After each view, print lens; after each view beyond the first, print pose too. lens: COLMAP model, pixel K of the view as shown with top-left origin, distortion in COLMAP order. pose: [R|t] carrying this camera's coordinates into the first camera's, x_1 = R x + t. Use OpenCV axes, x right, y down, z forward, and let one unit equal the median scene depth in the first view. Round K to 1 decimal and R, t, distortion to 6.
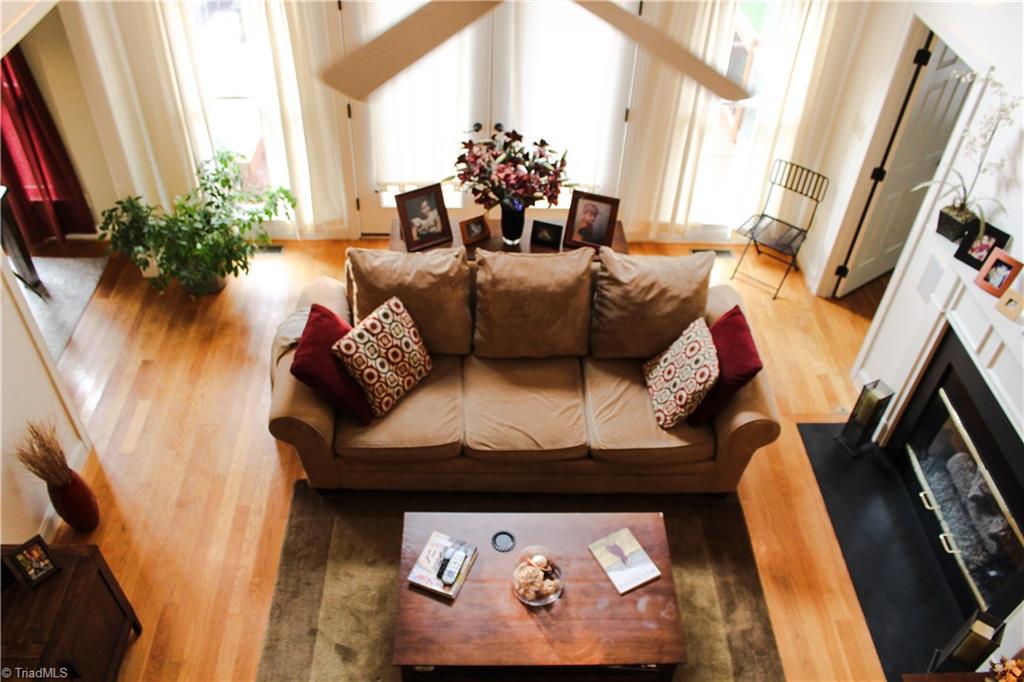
lens RADIAL K [[835.9, 0, 512.0], [0, 835.9, 341.0], [0, 0, 1]] dist [-0.168947, 0.134817]
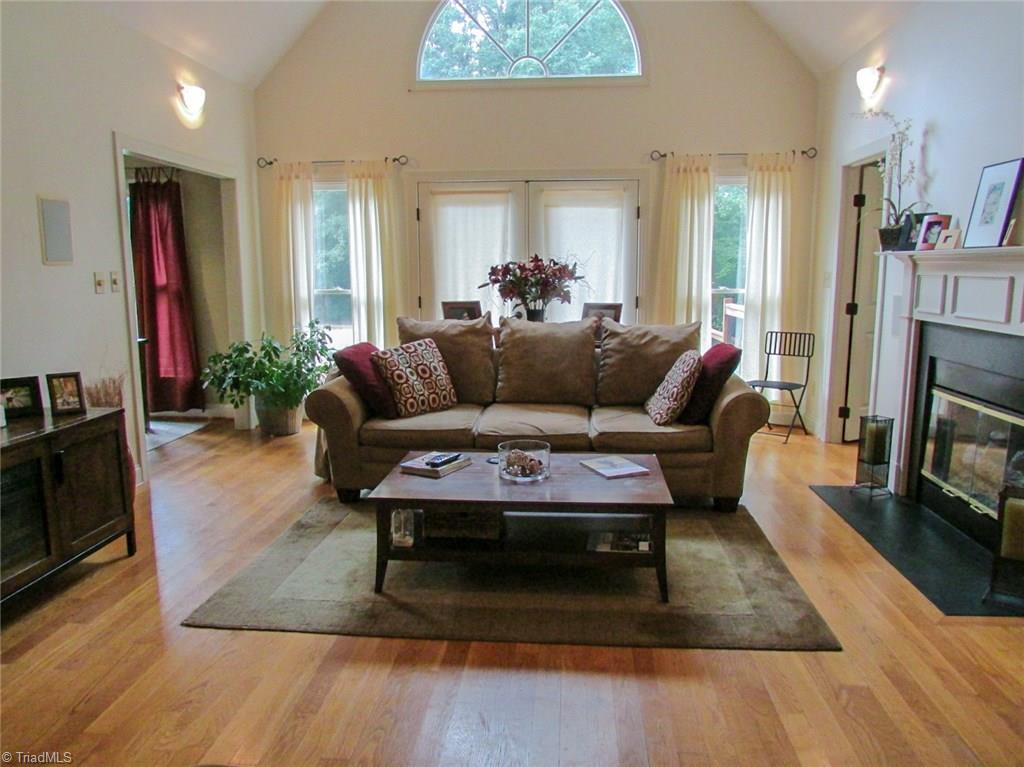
lens RADIAL K [[726.4, 0, 512.0], [0, 726.4, 383.5], [0, 0, 1]] dist [-0.038048, -0.000209]
pose [[0.992779, -0.020051, -0.118272, 0.104326], [-0.048030, 0.837016, -0.545066, 0.582914], [0.109925, 0.546811, 0.830009, 0.169829]]
